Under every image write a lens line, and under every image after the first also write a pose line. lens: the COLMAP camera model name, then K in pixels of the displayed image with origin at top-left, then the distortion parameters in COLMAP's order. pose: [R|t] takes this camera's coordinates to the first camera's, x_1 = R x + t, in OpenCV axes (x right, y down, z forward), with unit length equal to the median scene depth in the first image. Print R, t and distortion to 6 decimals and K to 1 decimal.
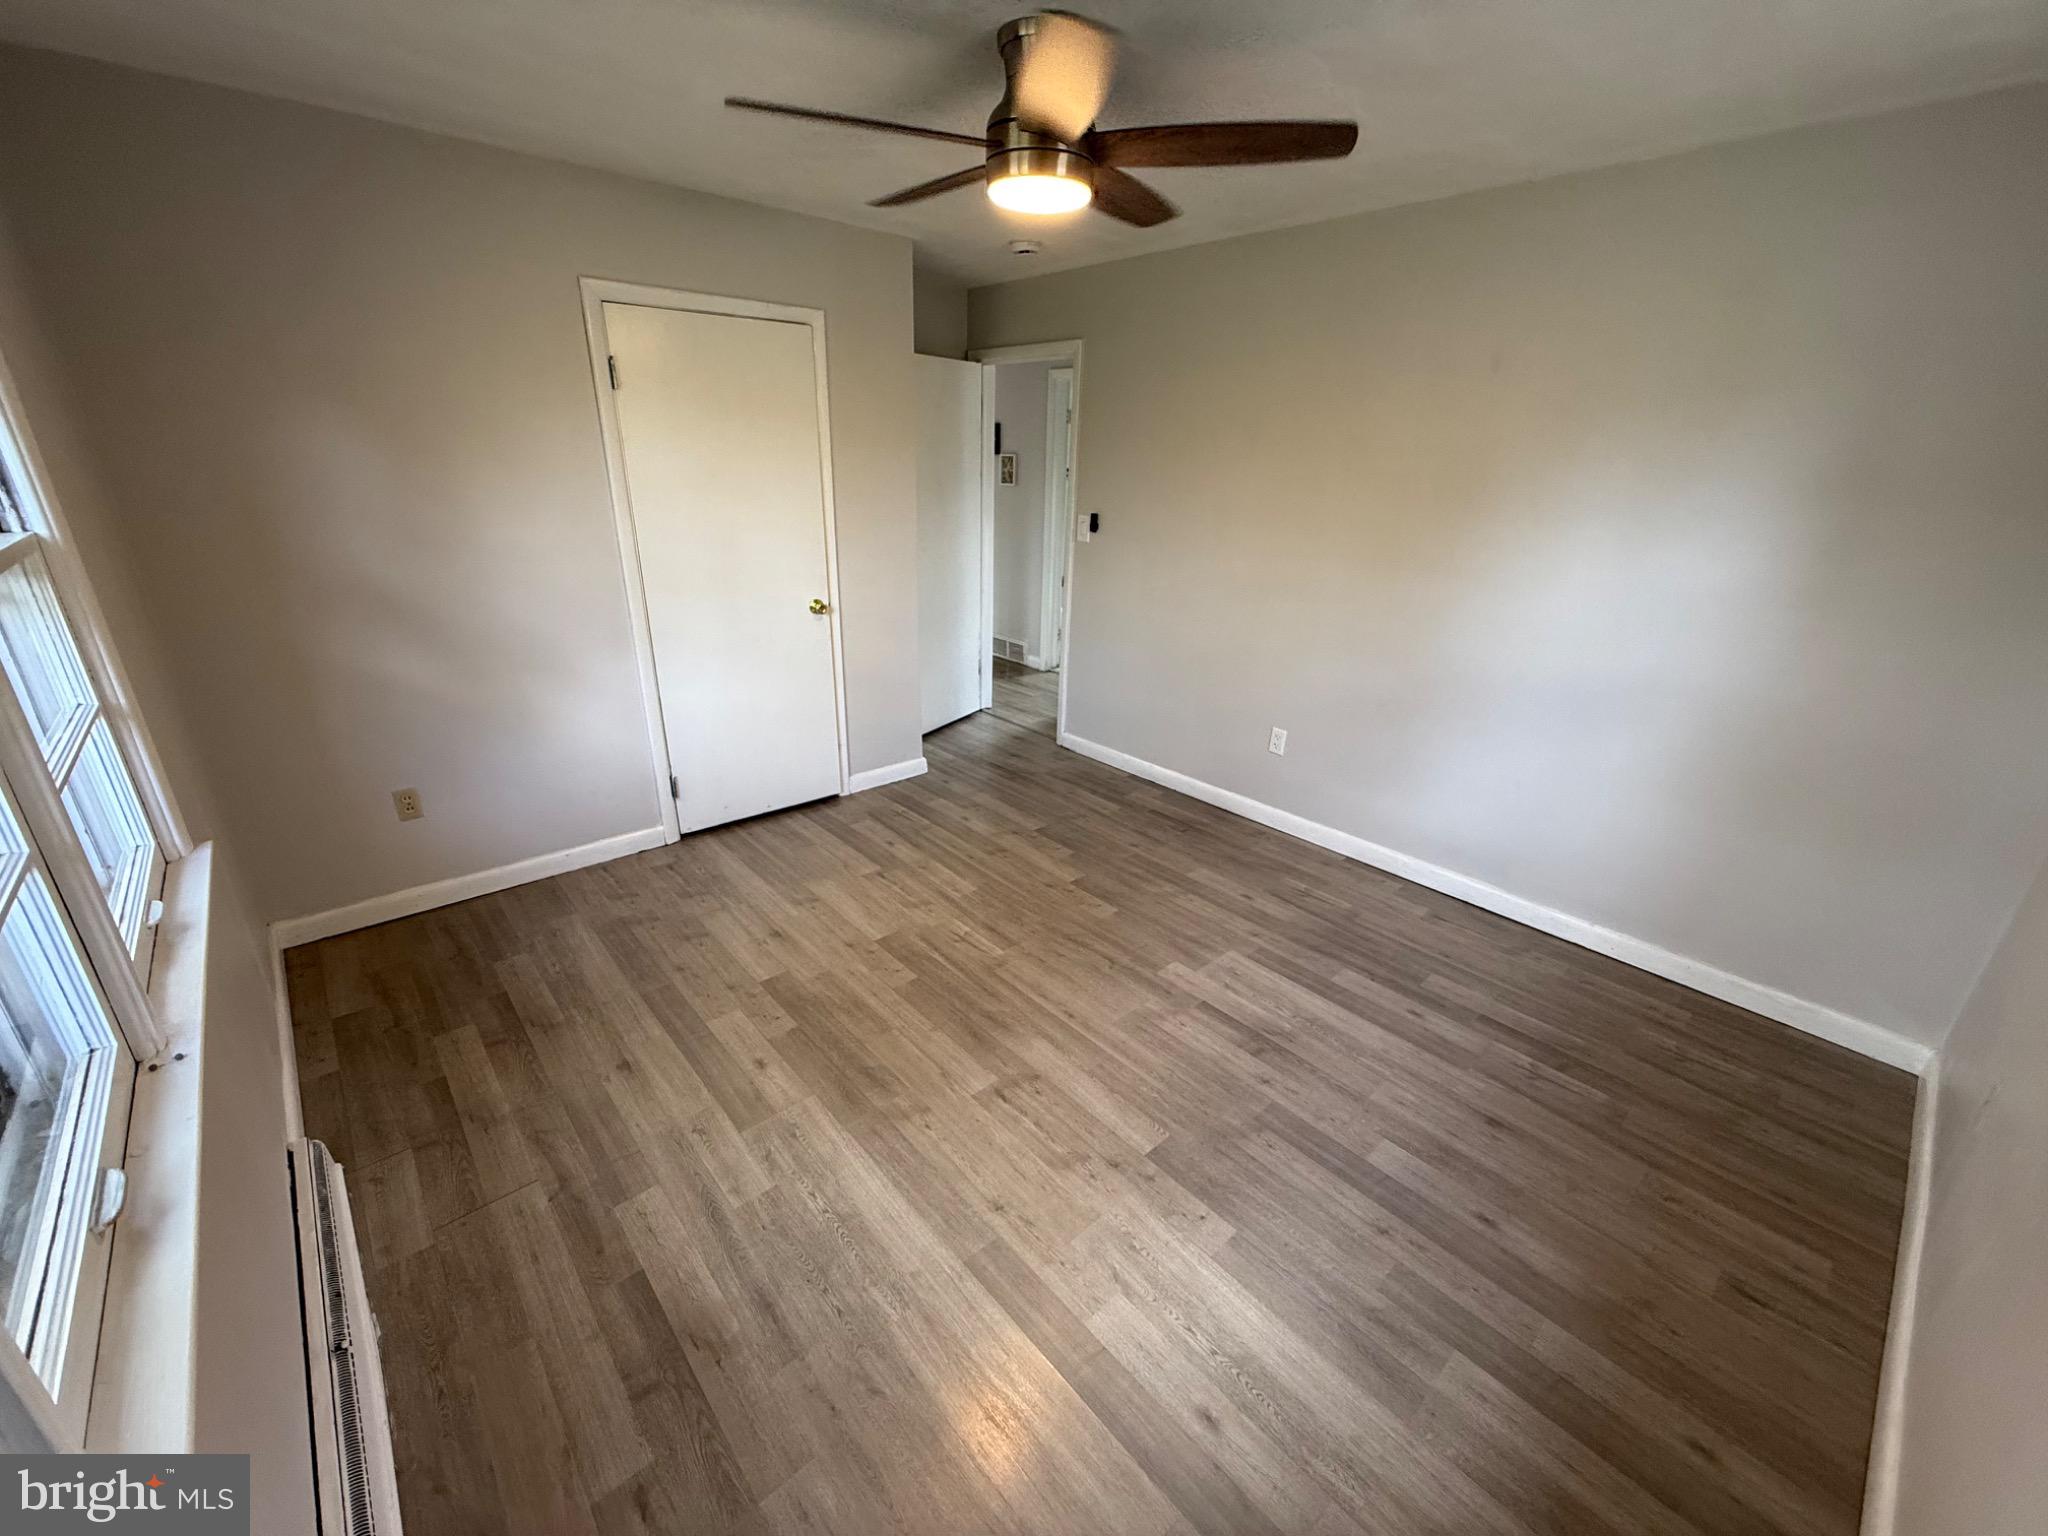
lens RADIAL K [[816.4, 0, 1024.0], [0, 816.4, 768.0], [0, 0, 1]] dist [0.008950, 0.000077]
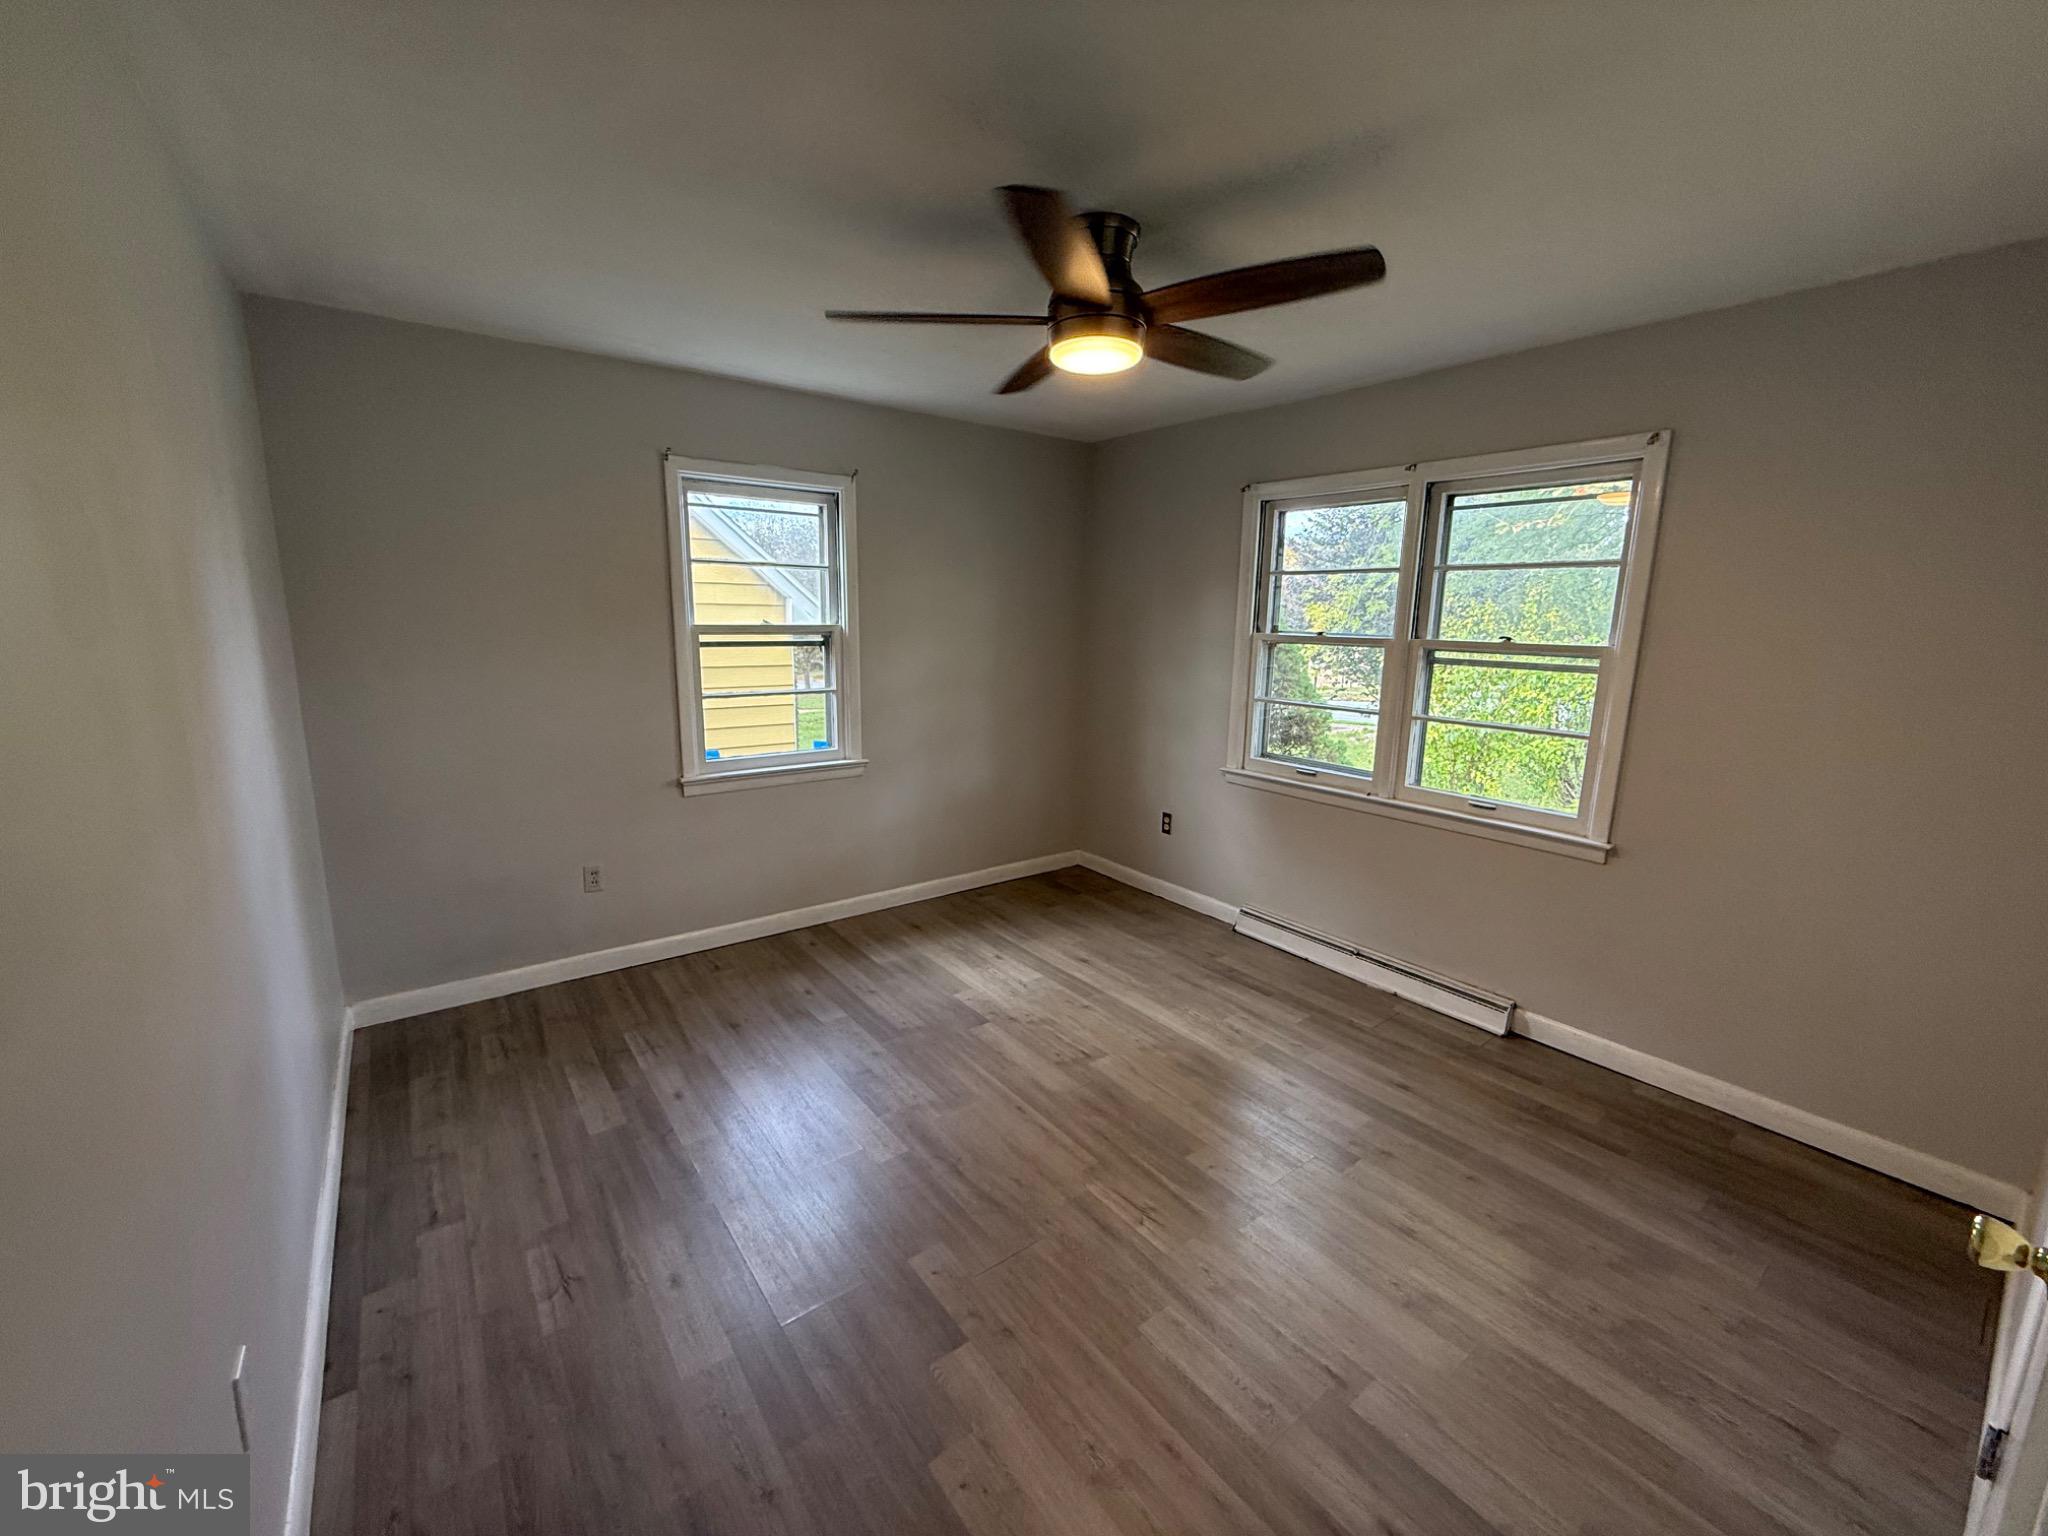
lens RADIAL K [[815.3, 0, 1020.5], [0, 815.3, 766.7], [0, 0, 1]] dist [-0.000083, -0.000163]
pose [[-0.995706, -0.053361, 0.075649, 0.002202], [-0.004540, 0.844329, 0.535805, -0.661778], [-0.092464, 0.533161, -0.840946, 1.795843]]
